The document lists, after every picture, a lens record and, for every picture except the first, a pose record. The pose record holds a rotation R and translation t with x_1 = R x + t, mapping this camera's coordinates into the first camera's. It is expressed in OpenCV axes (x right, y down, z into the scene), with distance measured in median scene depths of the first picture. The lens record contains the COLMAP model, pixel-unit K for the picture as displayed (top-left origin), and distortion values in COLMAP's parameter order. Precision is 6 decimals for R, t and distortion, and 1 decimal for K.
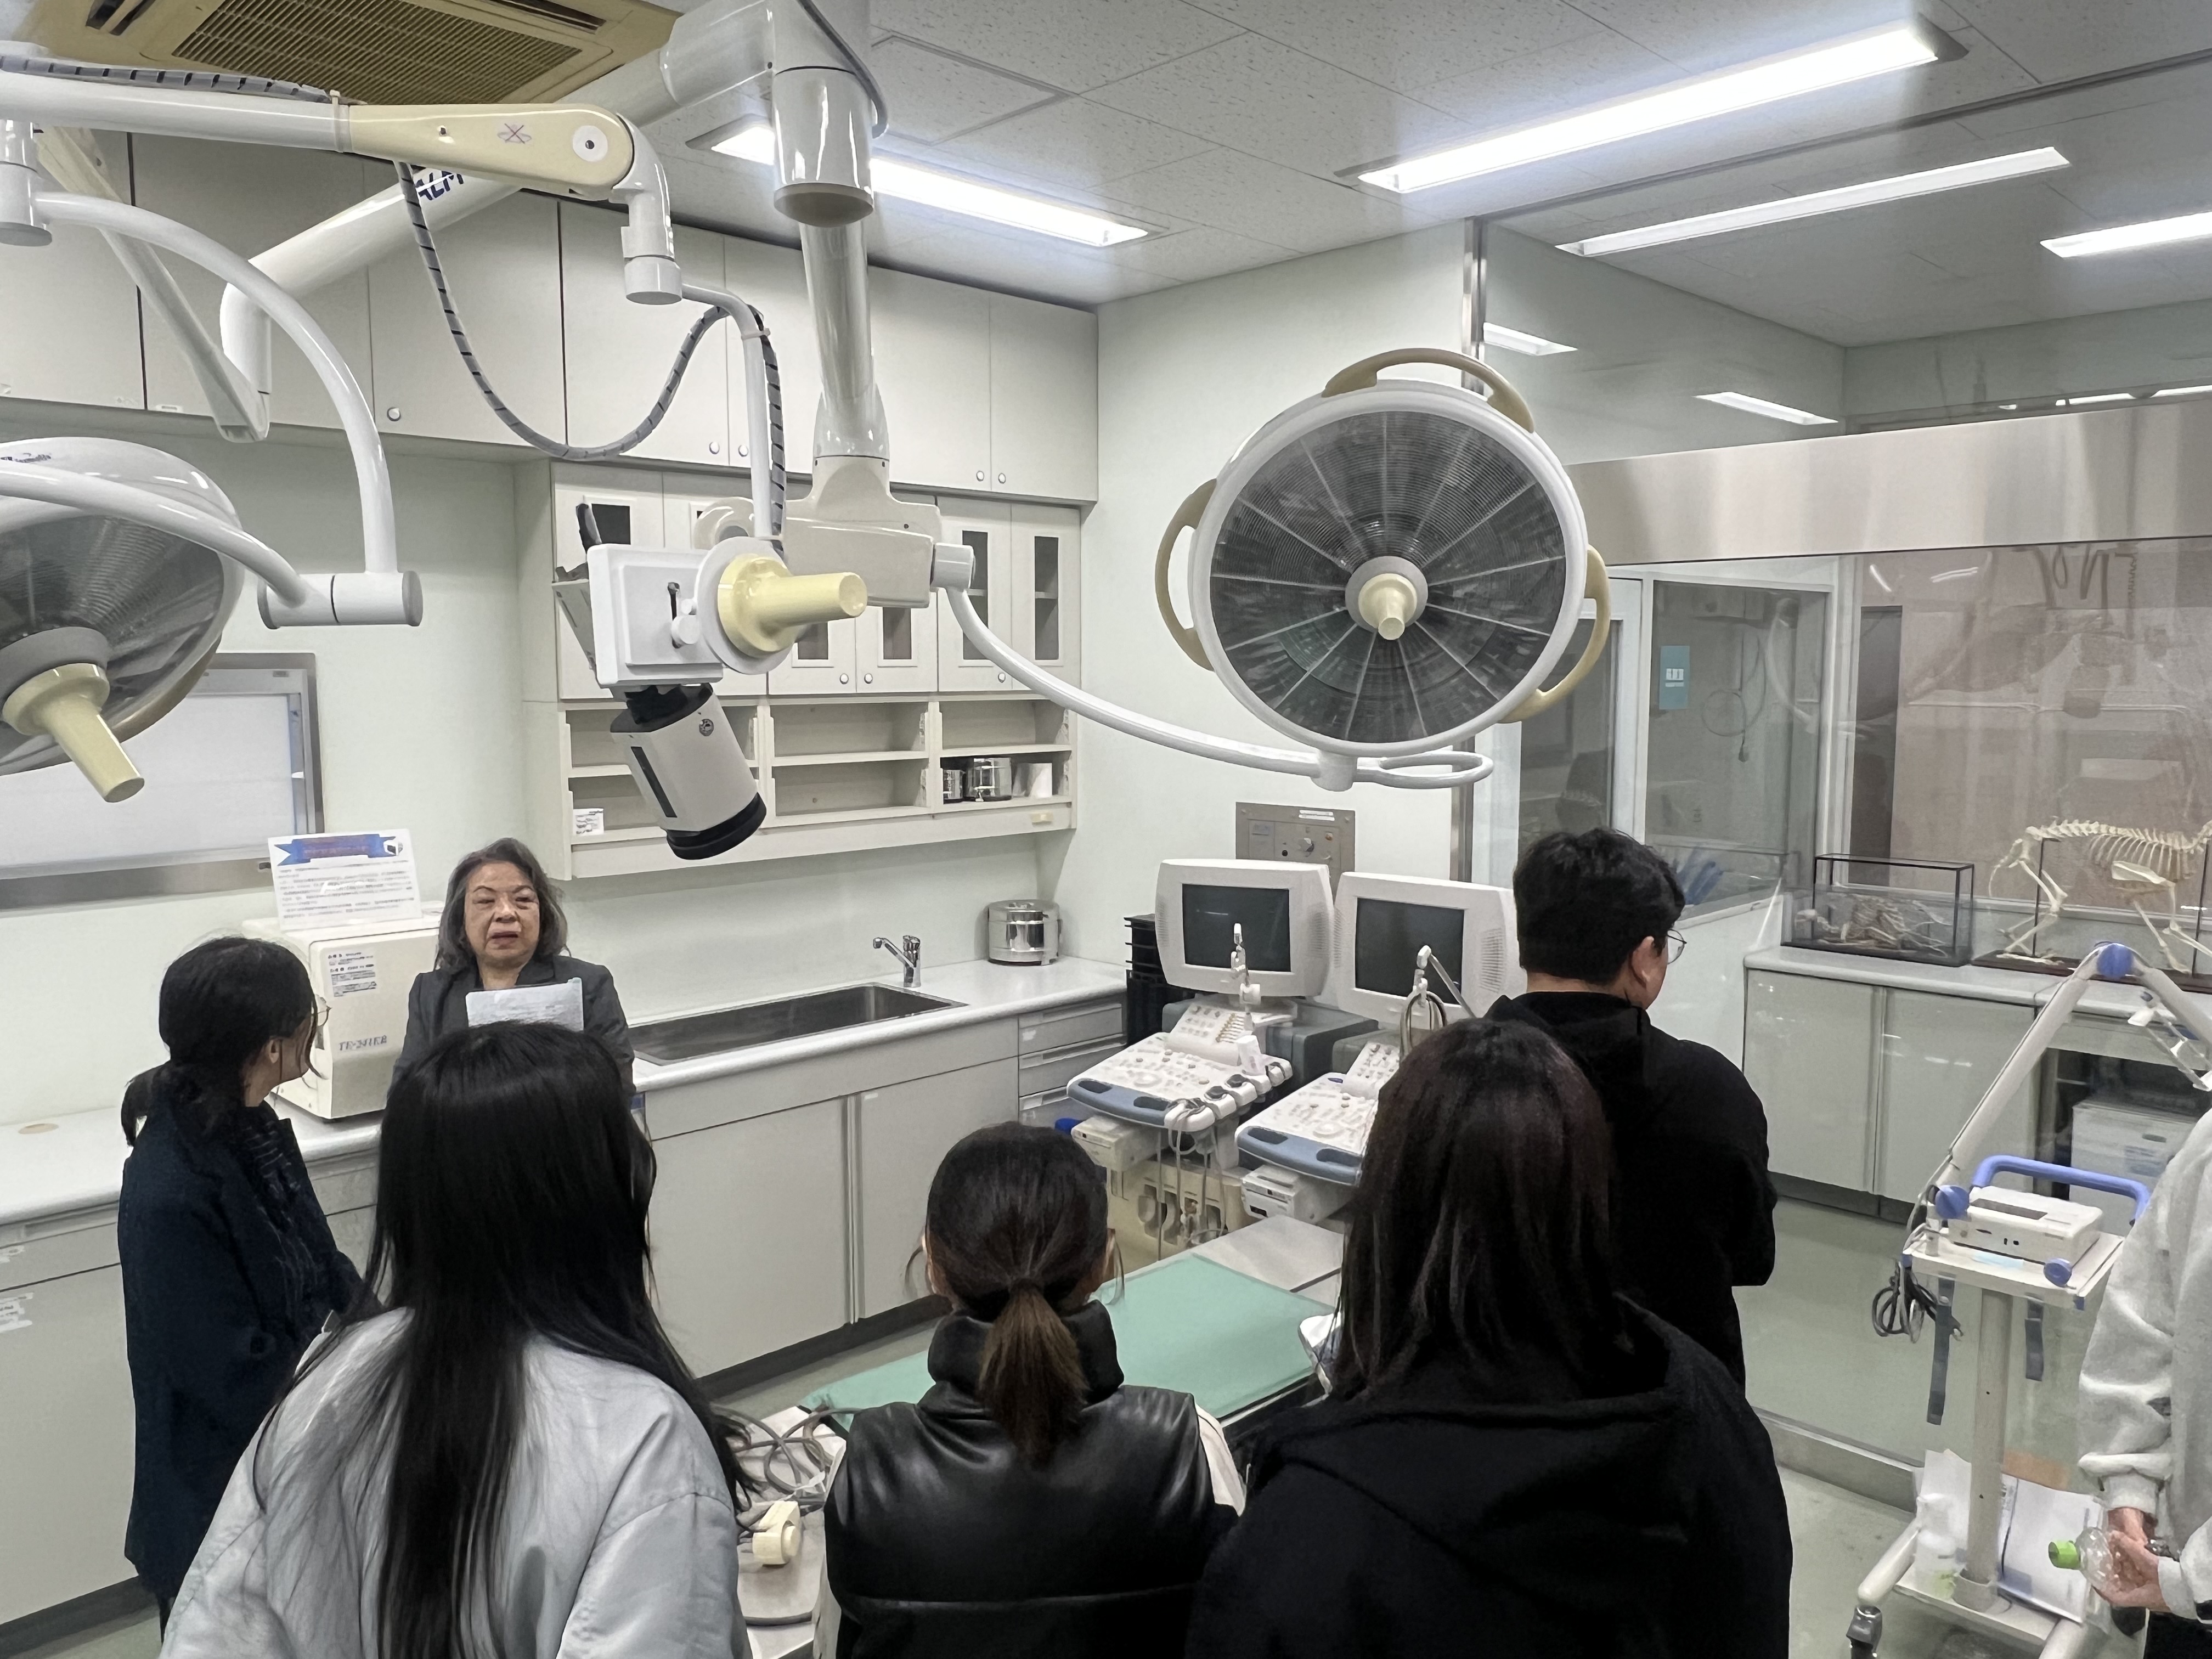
lens RADIAL K [[1591.9, 0, 1099.0], [0, 1591.9, 827.9], [0, 0, 1]] dist [0.020822, -0.003793]
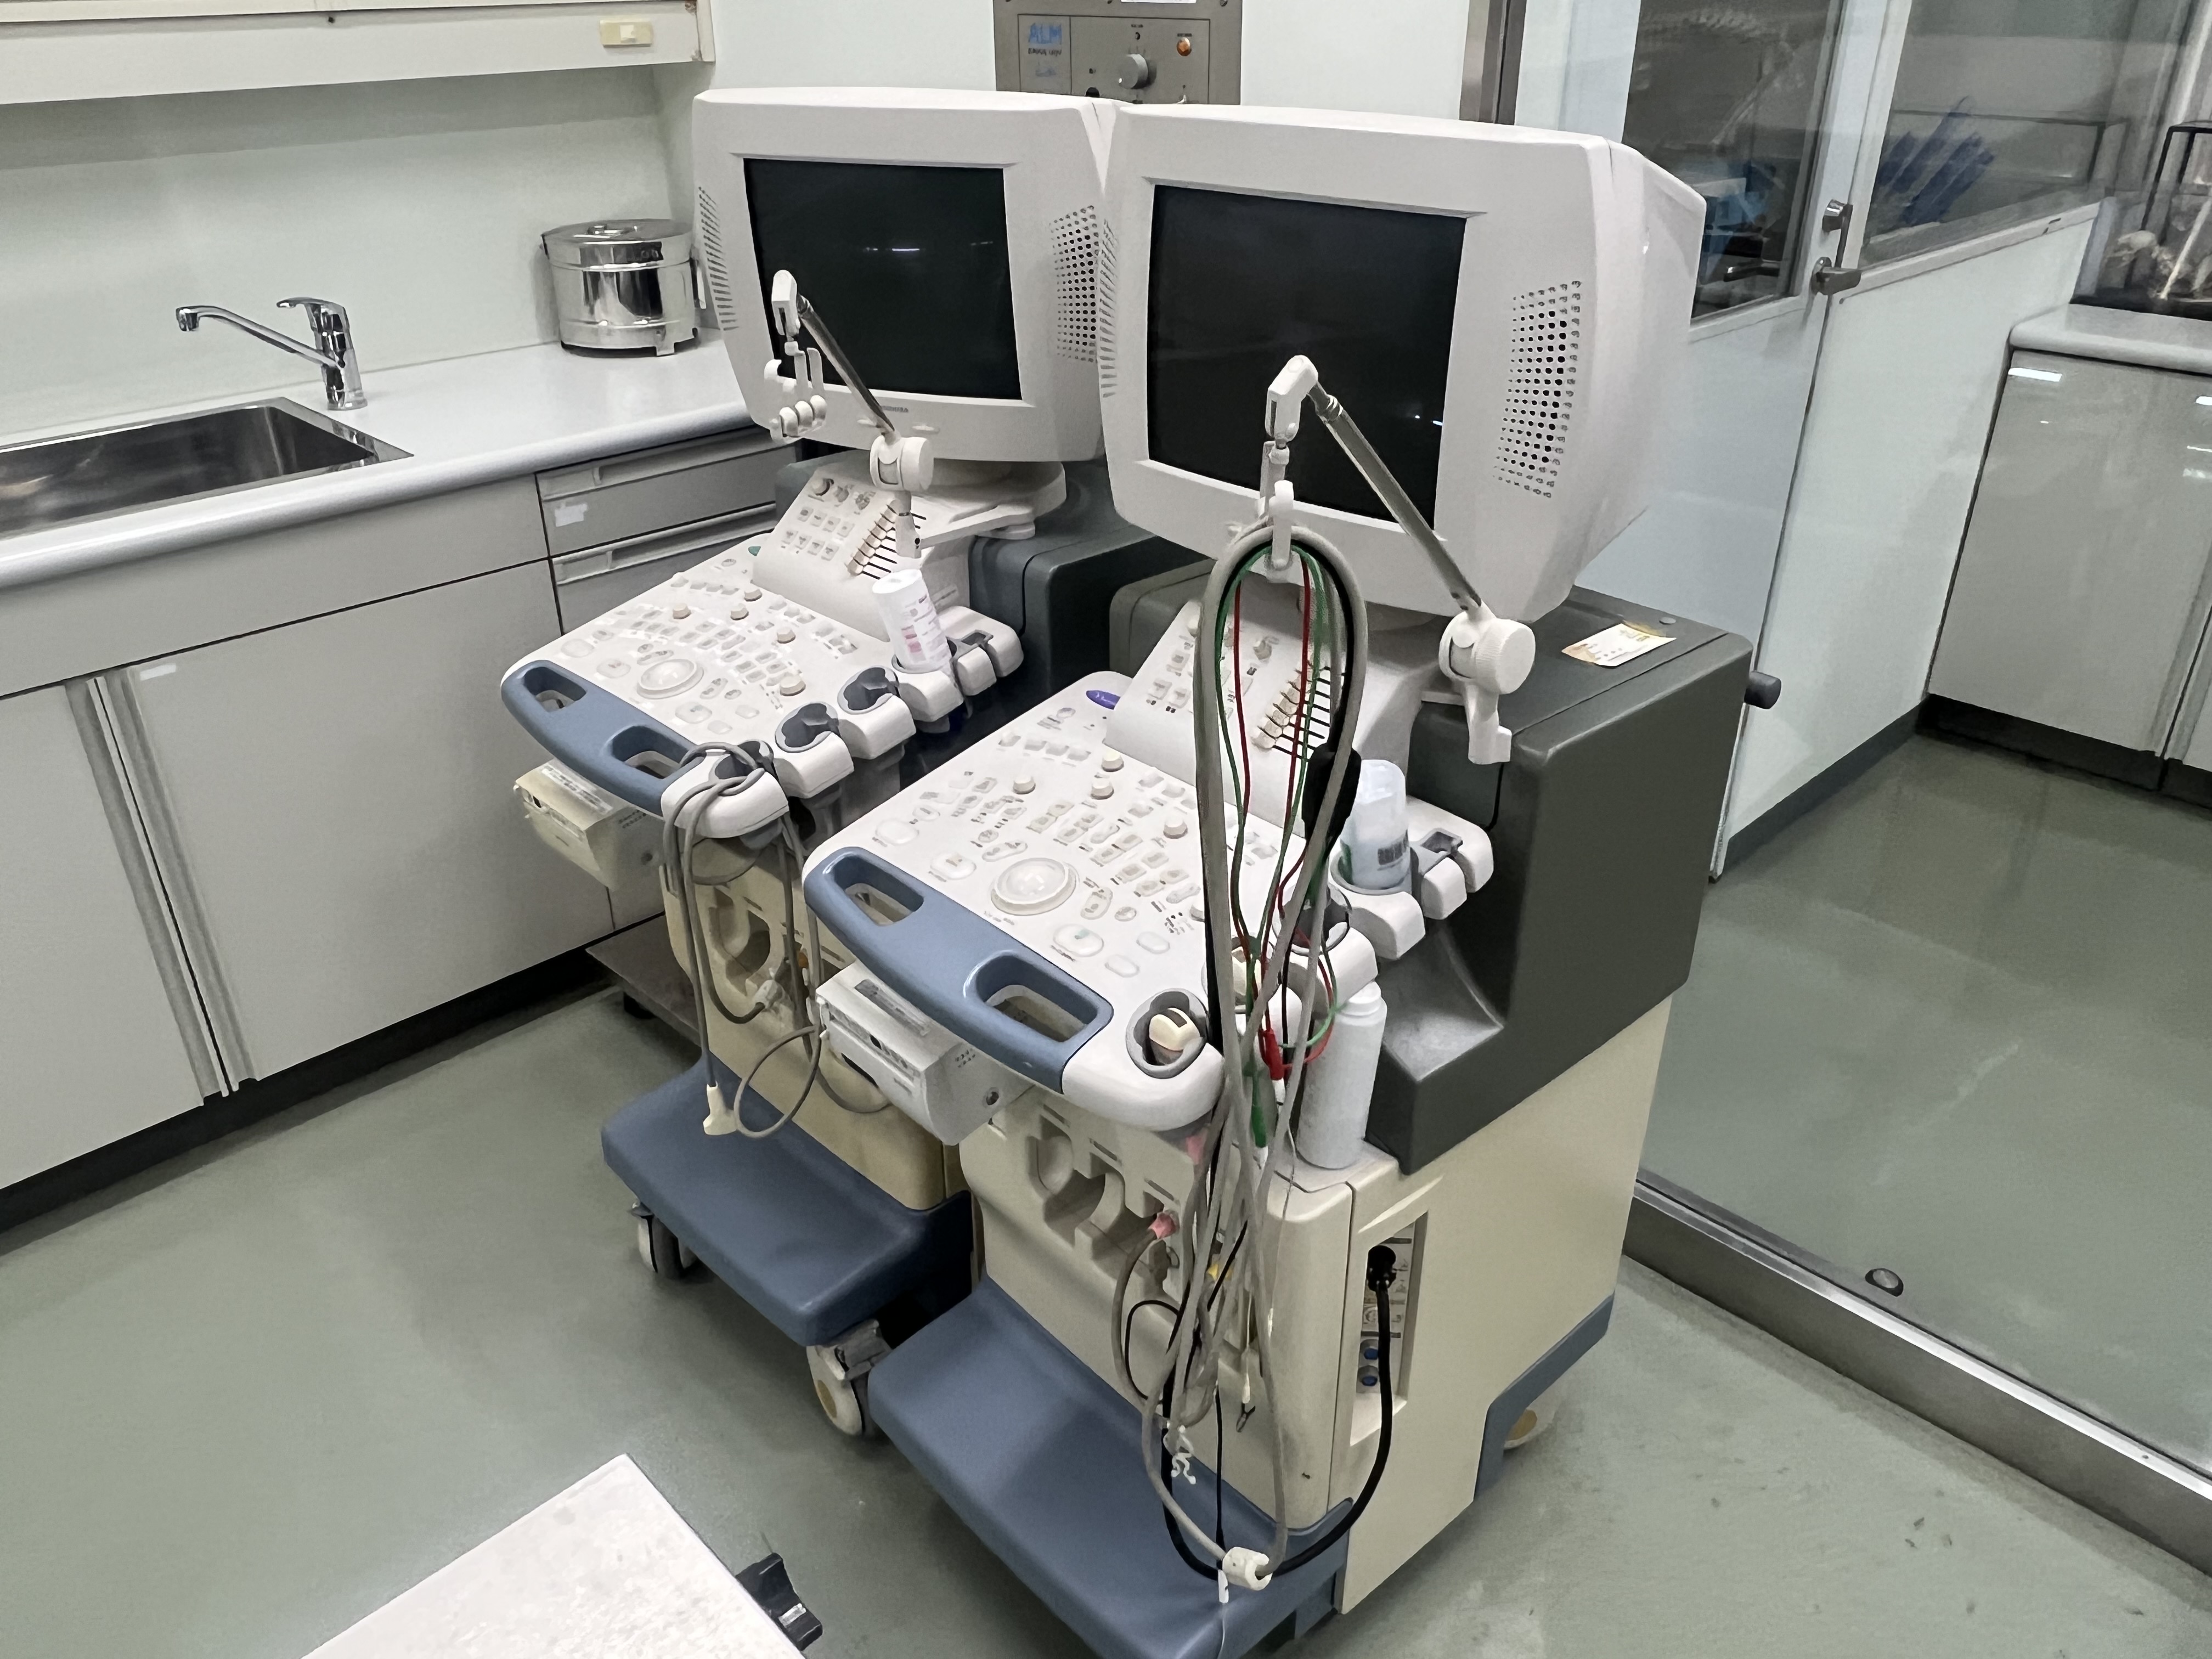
lens RADIAL K [[1652.4, 0, 1088.9], [0, 1652.4, 868.2], [0, 0, 1]] dist [-0.004129, -0.002228]
pose [[0.999906, -0.001486, -0.013660, 0.143681], [0.006818, 0.916790, 0.399312, 0.034732], [0.011930, -0.399367, 0.916713, 0.589984]]
